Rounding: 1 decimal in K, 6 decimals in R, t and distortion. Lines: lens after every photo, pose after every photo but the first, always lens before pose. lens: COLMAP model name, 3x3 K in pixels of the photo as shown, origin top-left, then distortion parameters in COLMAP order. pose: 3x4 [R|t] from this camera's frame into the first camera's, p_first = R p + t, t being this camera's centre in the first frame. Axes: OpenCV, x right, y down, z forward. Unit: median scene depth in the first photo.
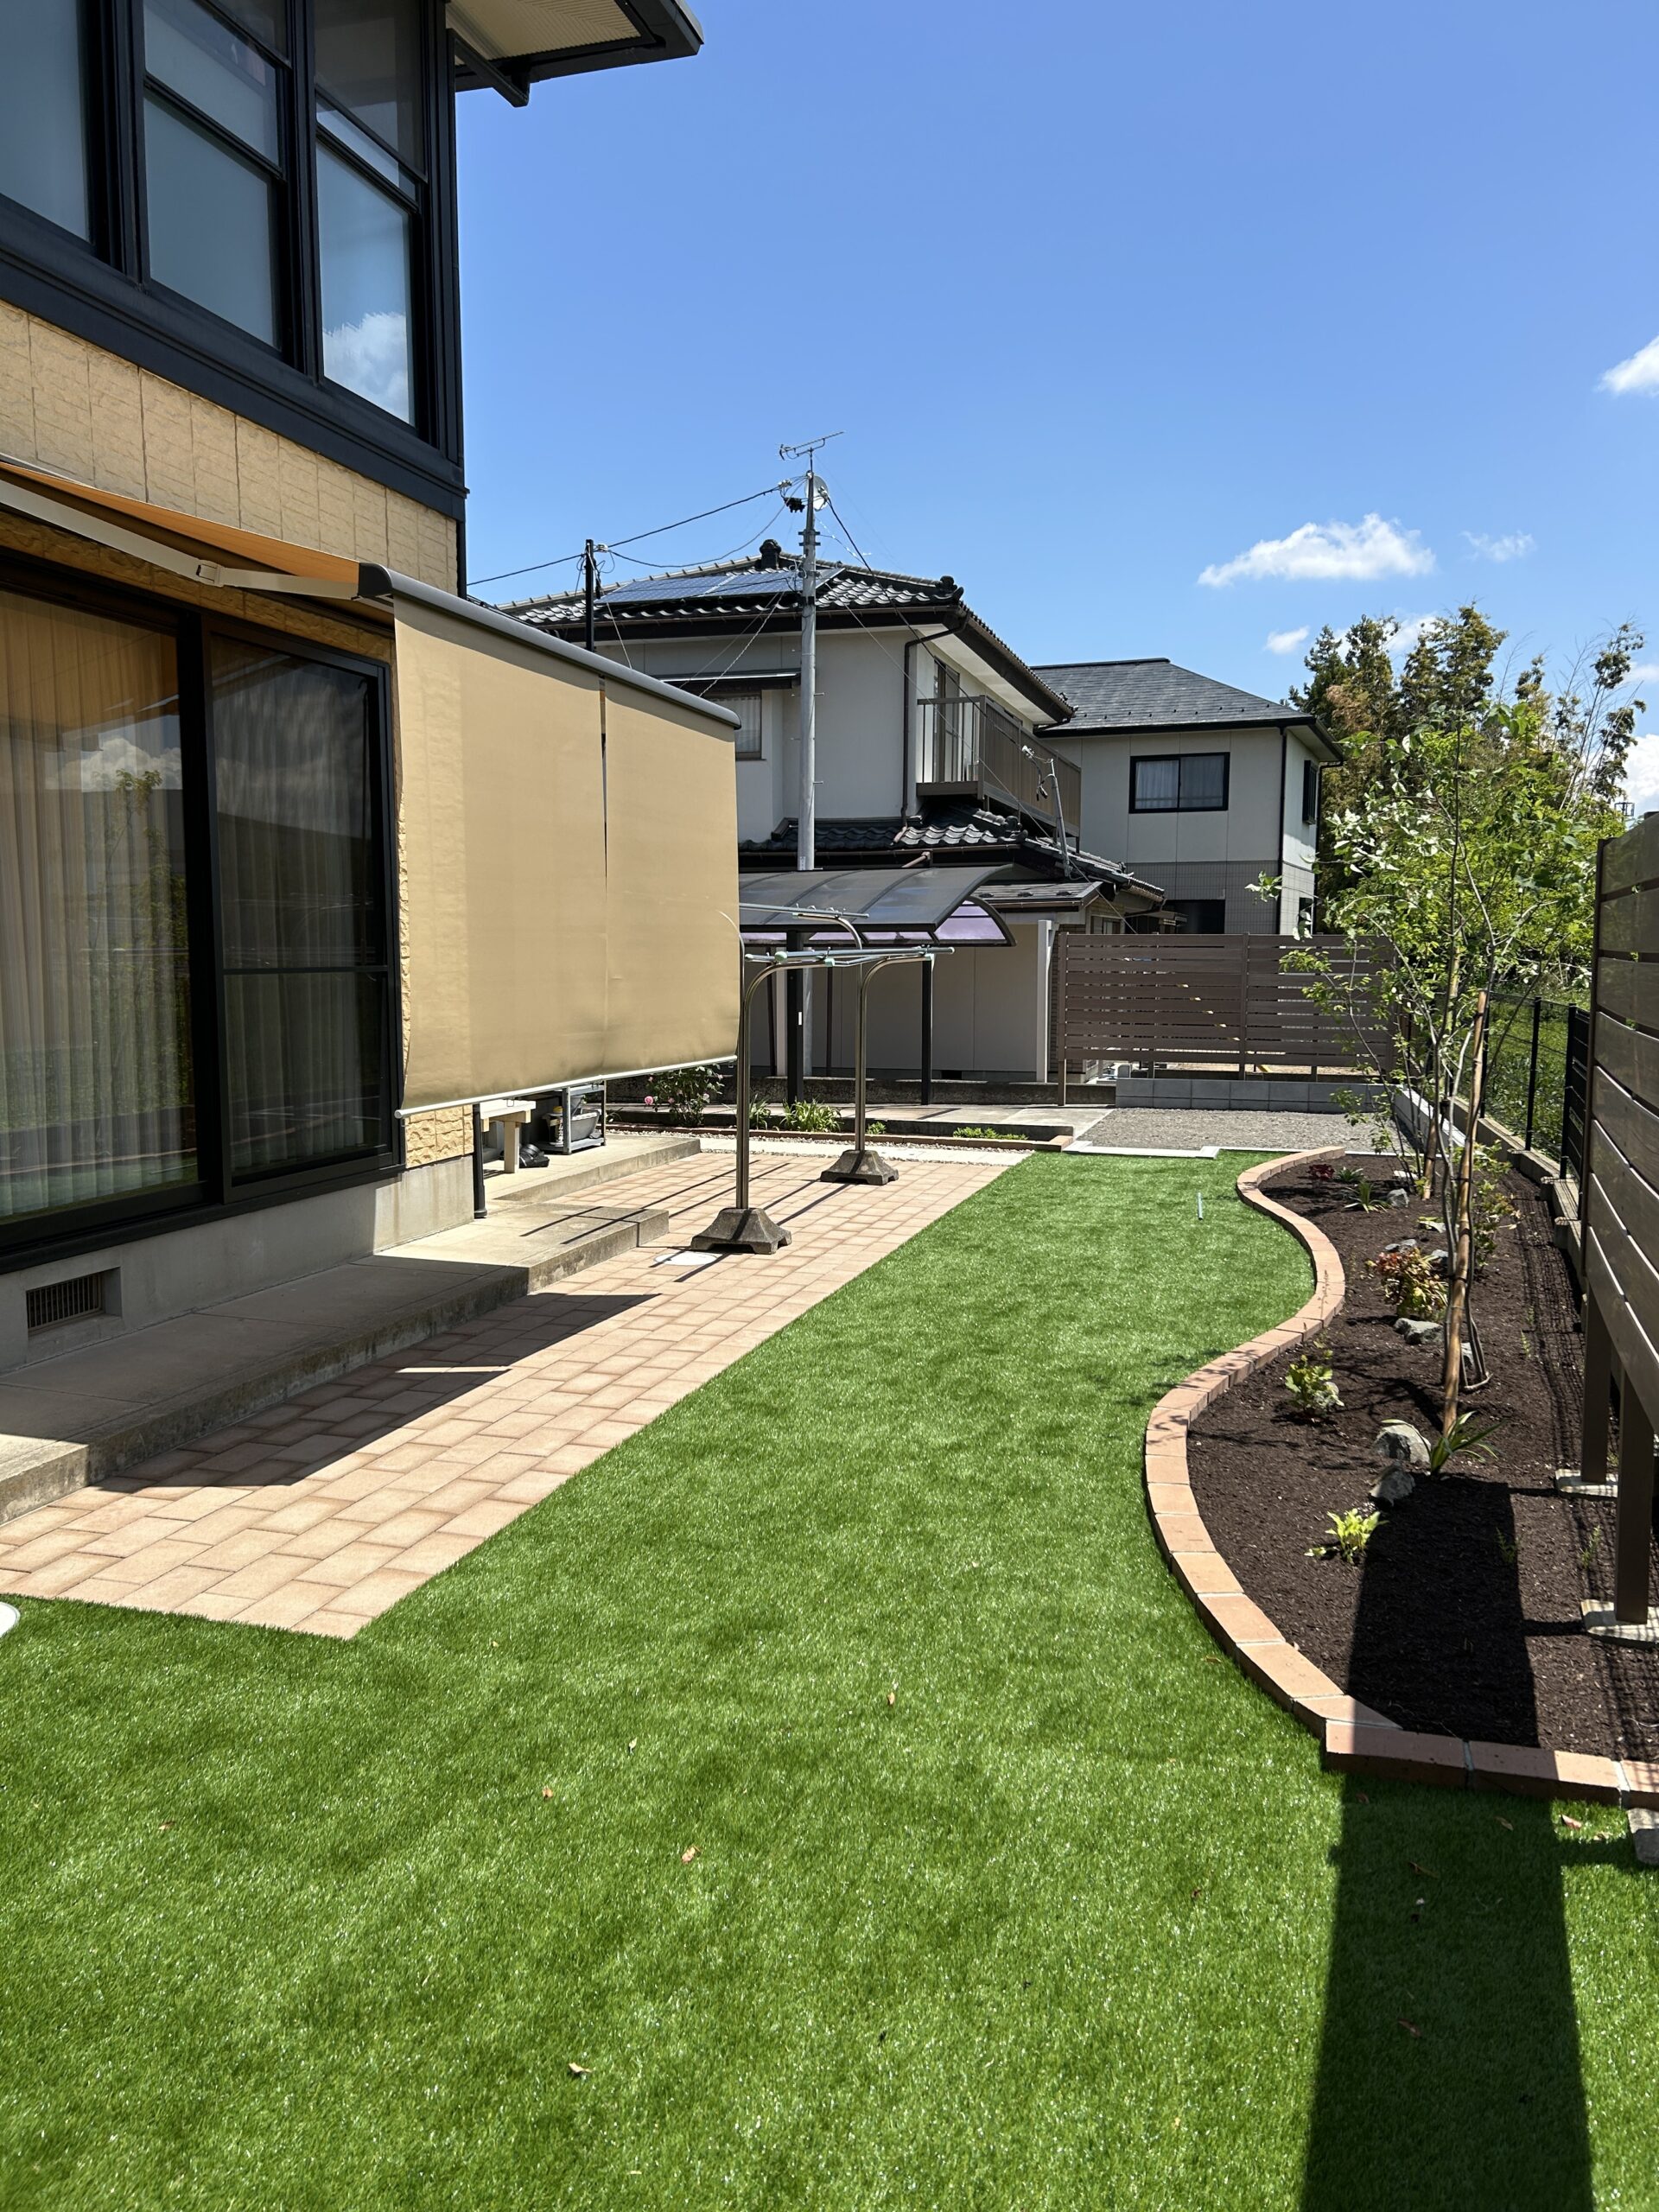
lens RADIAL K [[1682.0, 0, 824.5], [0, 1682.0, 1124.7], [0, 0, 1]] dist [0.037216, -0.028875]
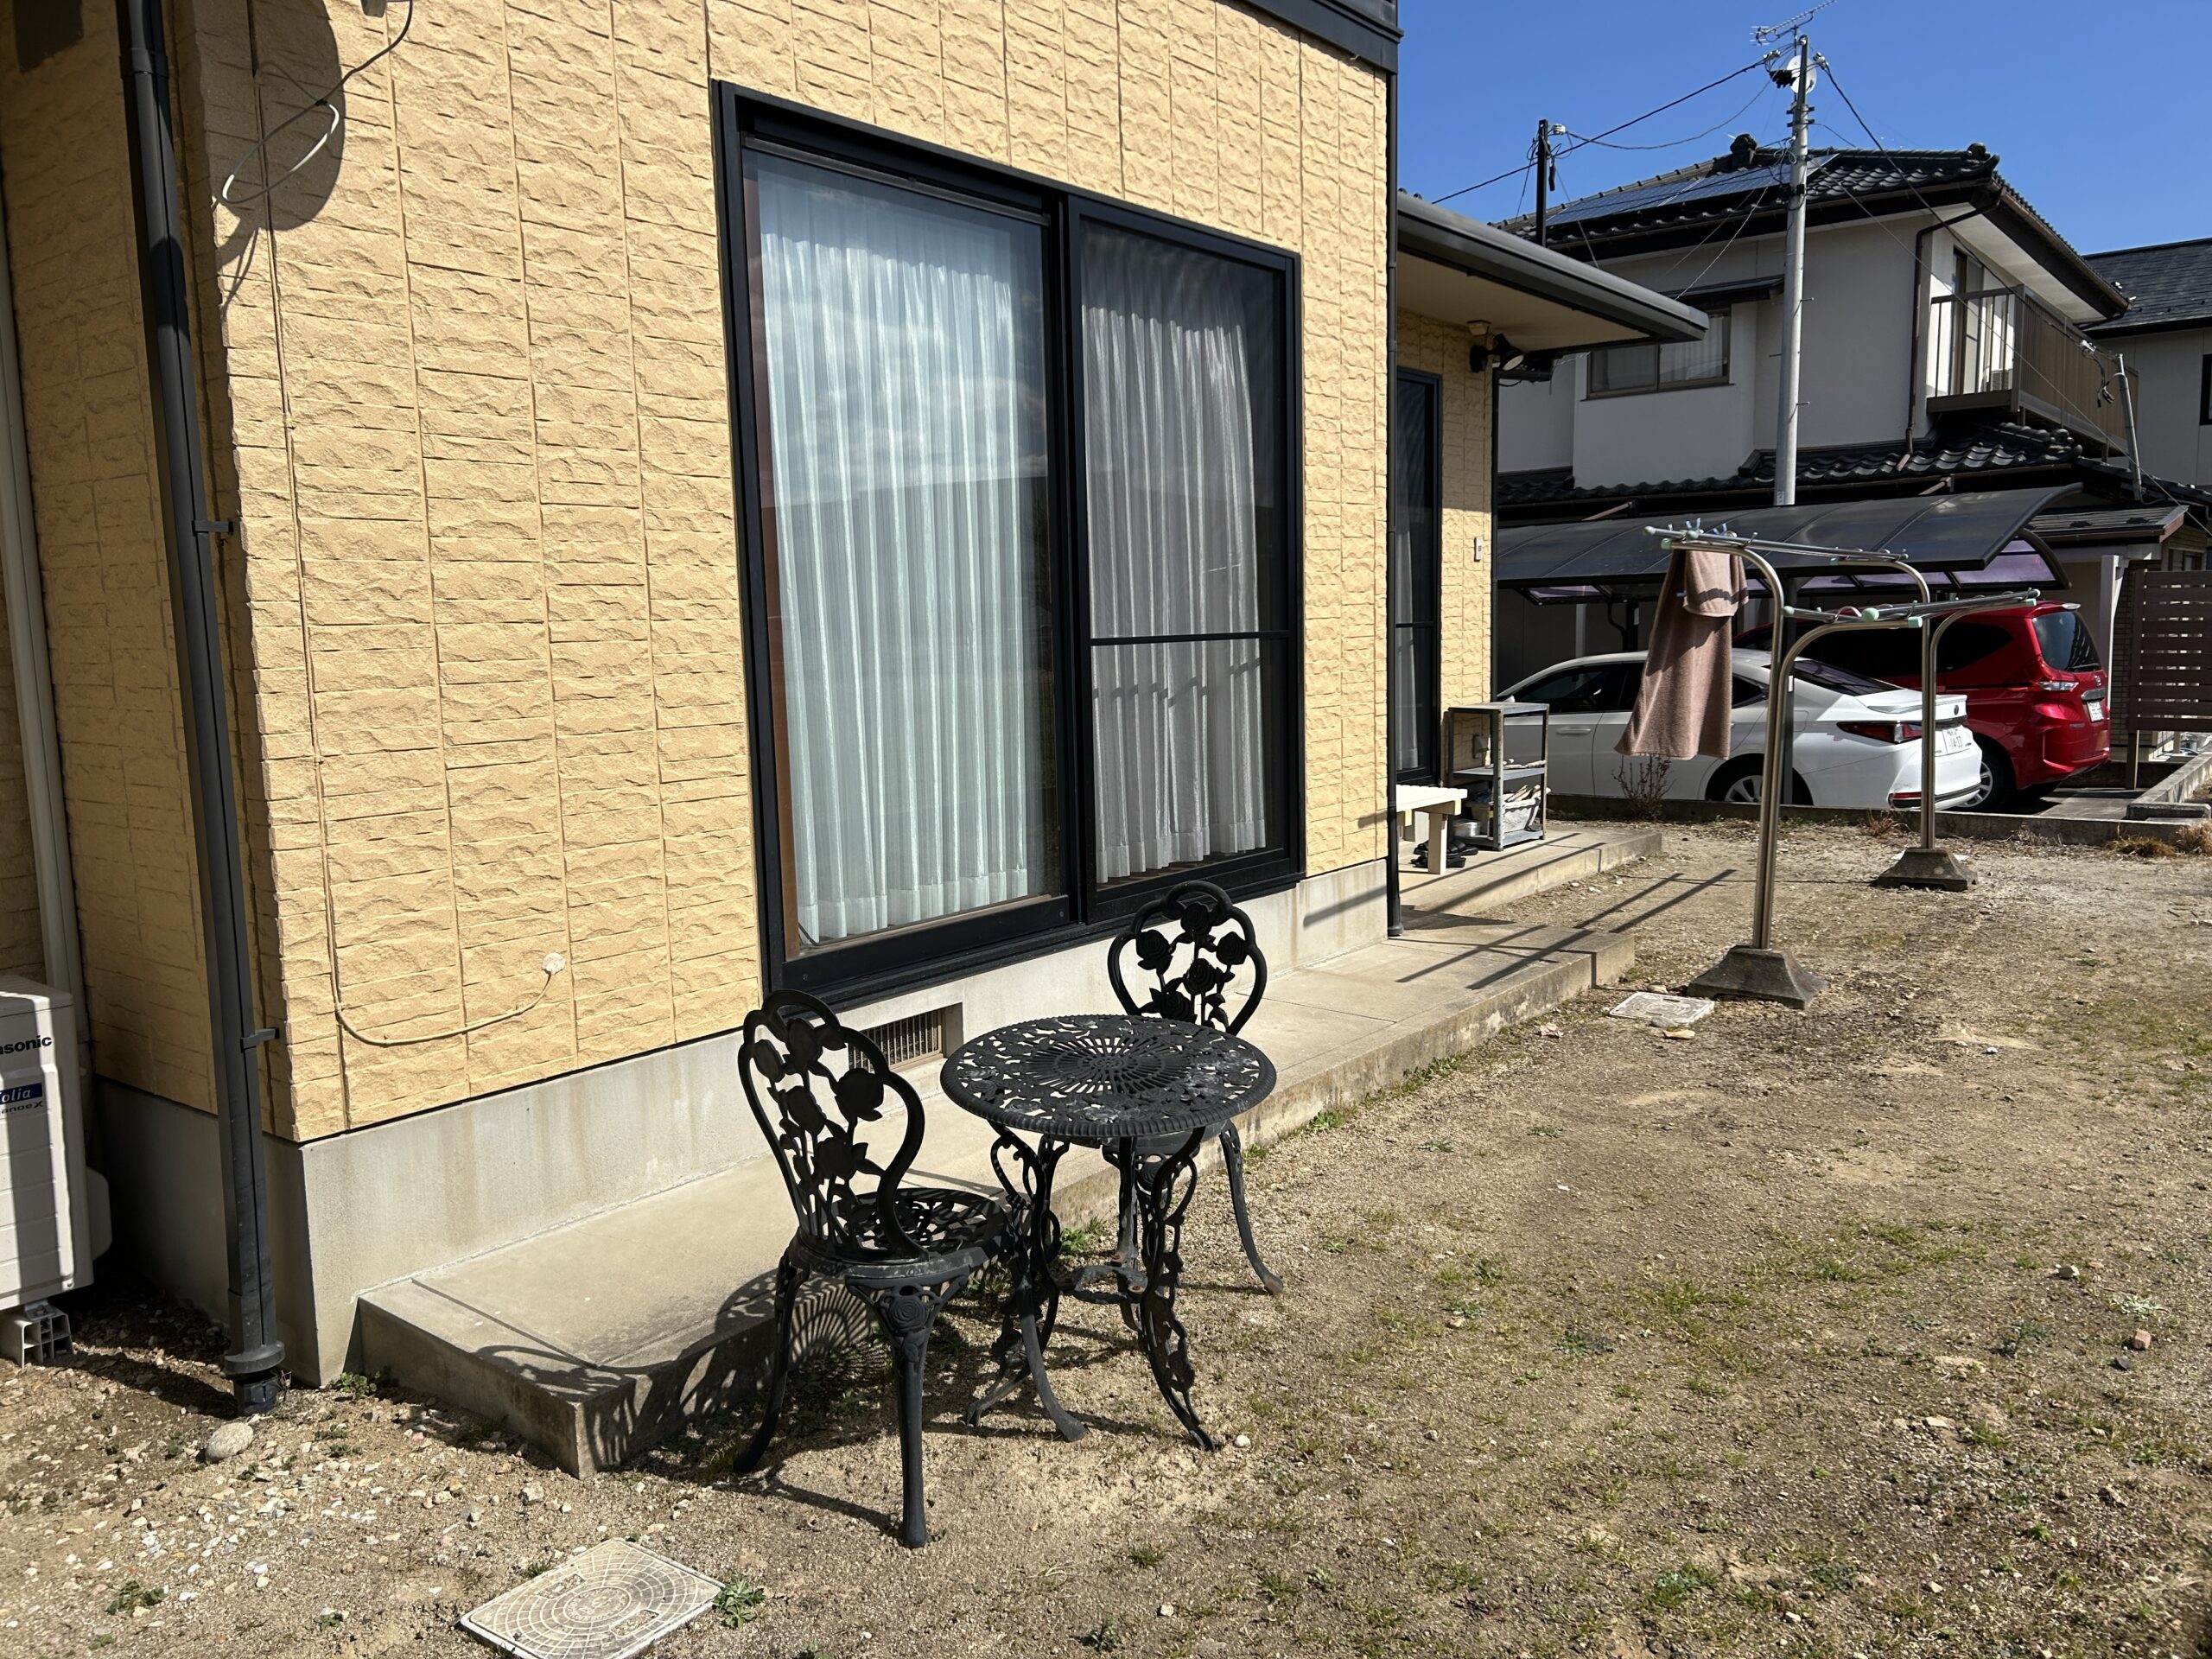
lens RADIAL K [[1682.0, 0, 1114.4], [0, 1682.0, 821.0], [0, 0, 1]] dist [0.037216, -0.028875]
pose [[0.932335, 0.022450, -0.360898, -0.014305], [-0.015311, 0.999627, 0.022630, -0.006206], [0.361272, -0.015573, 0.932331, 0.070934]]
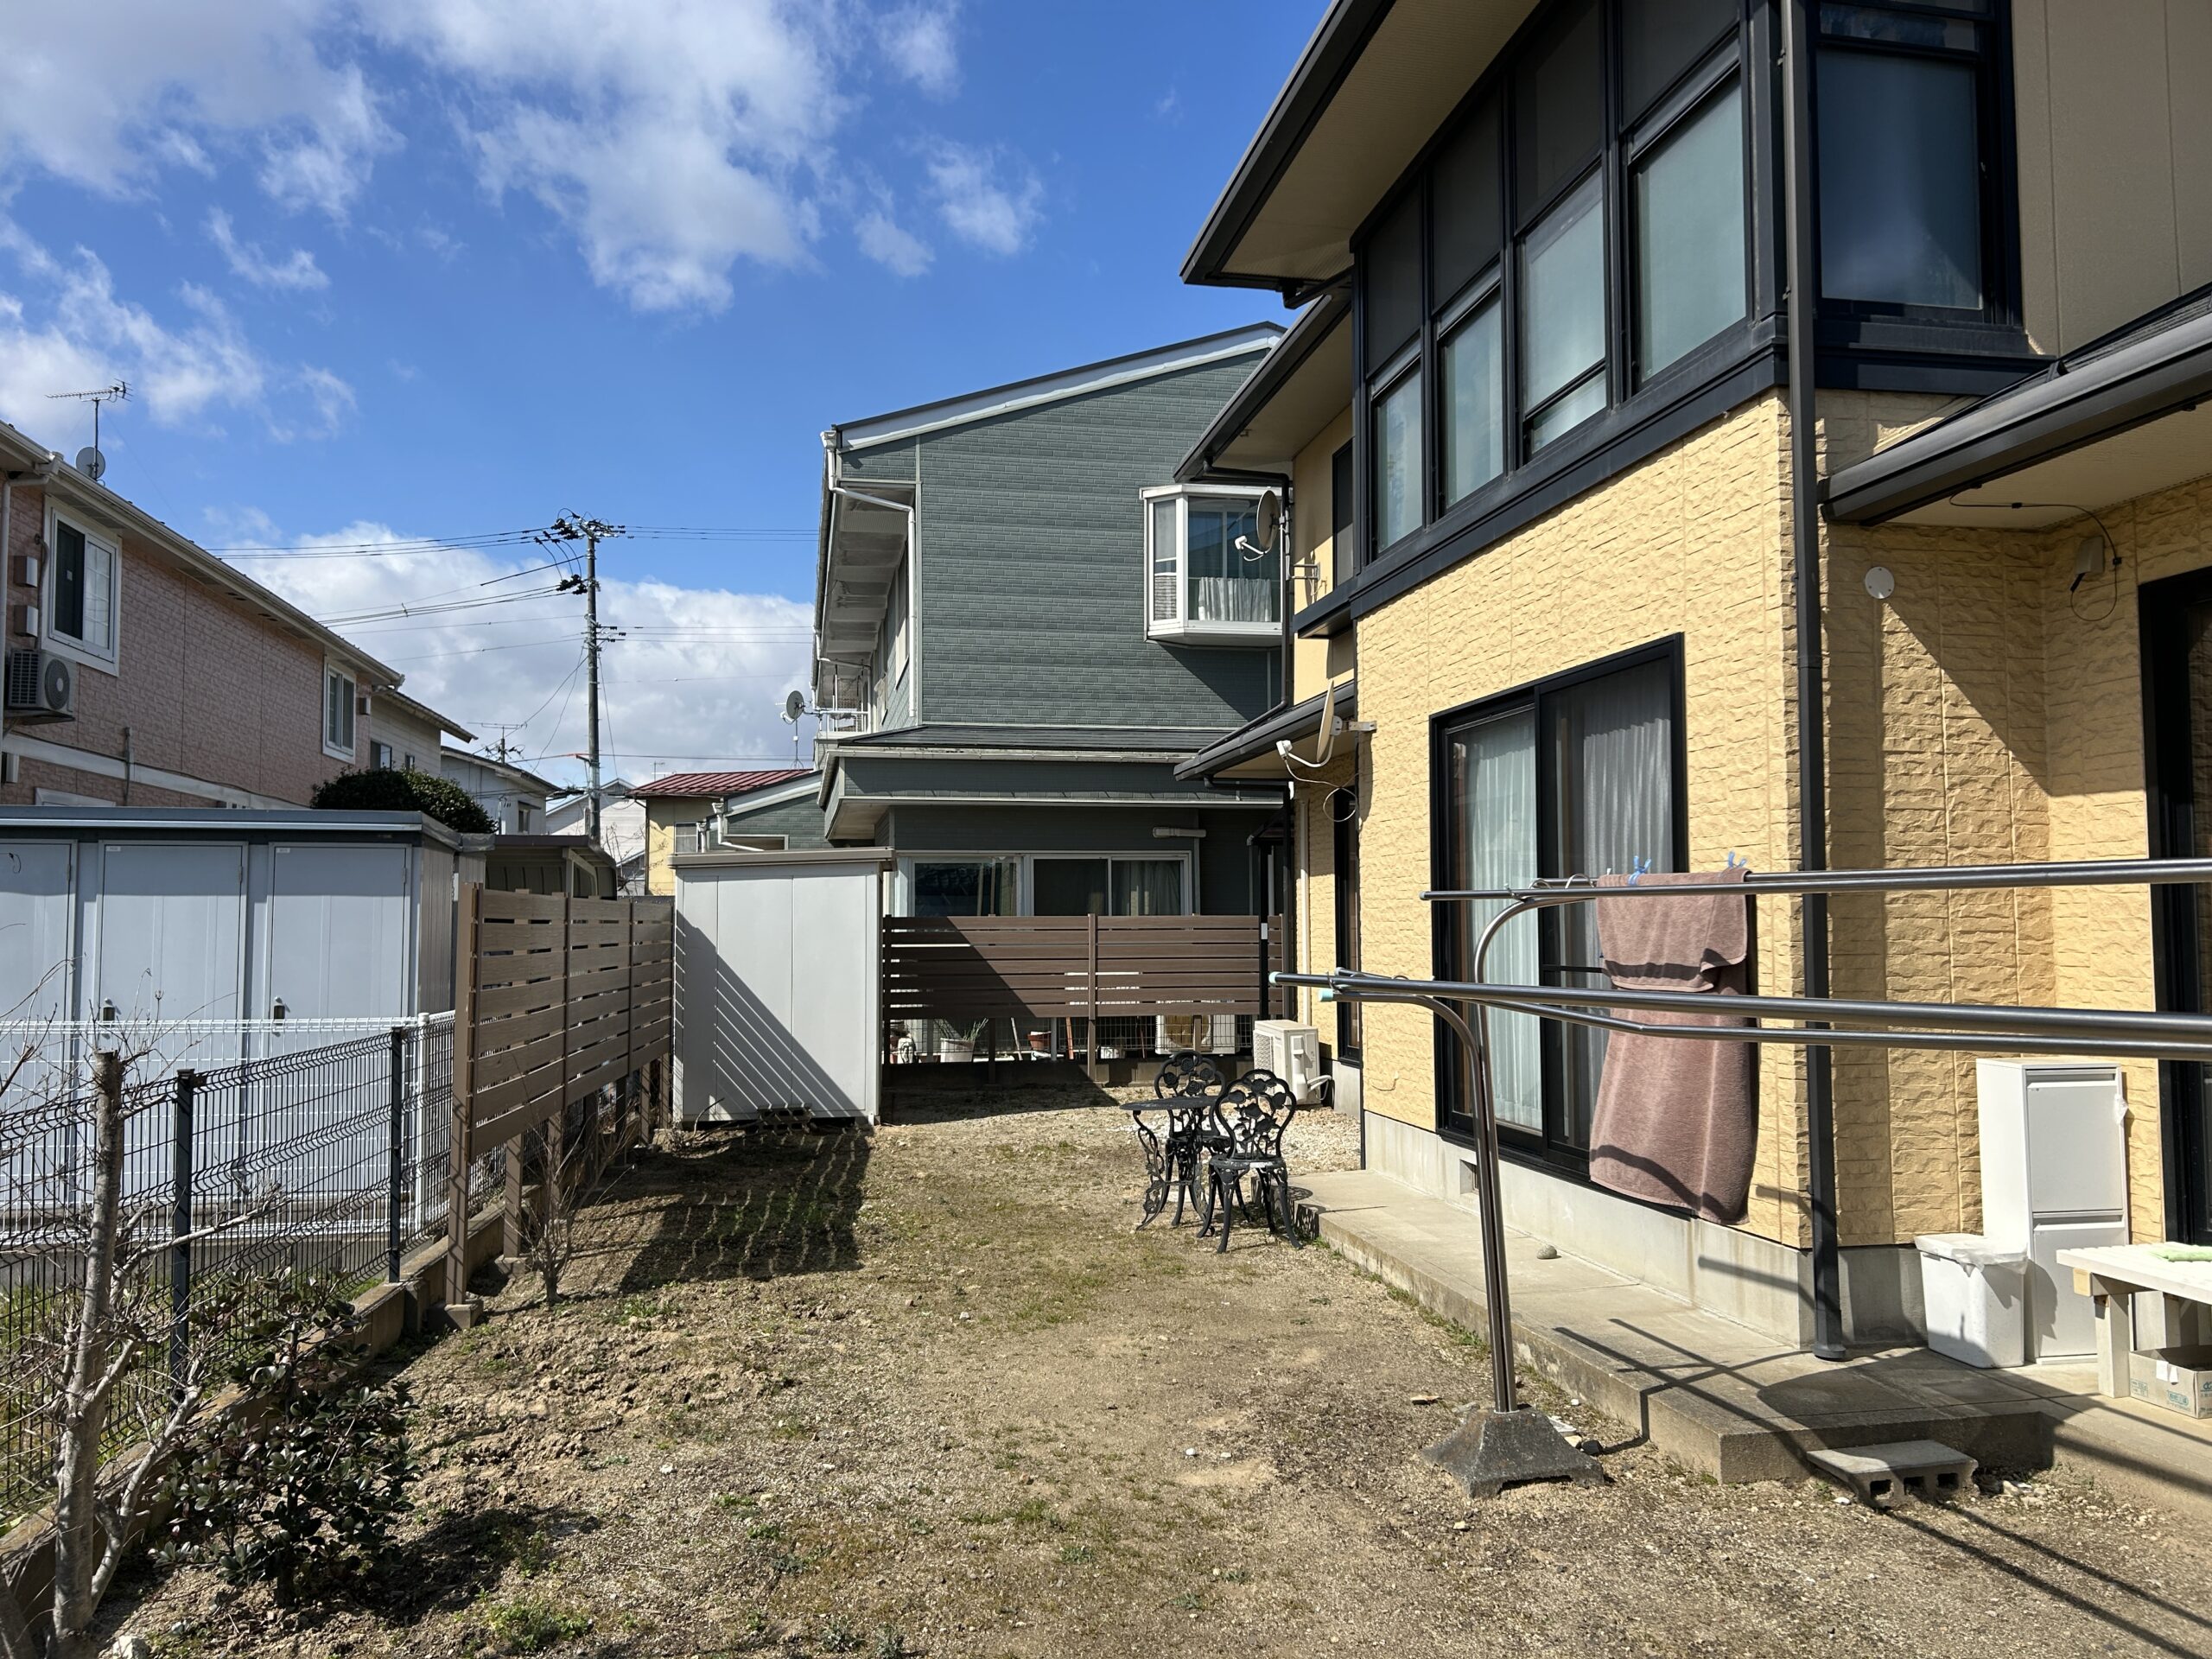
lens RADIAL K [[1682.0, 0, 1095.3], [0, 1682.0, 843.3], [0, 0, 1]] dist [0.037216, -0.028875]
pose [[-0.891991, -0.030362, -0.451033, 0.135871], [-0.055655, 0.997527, 0.042917, -0.060314], [0.448614, 0.063383, -0.891475, 0.548447]]
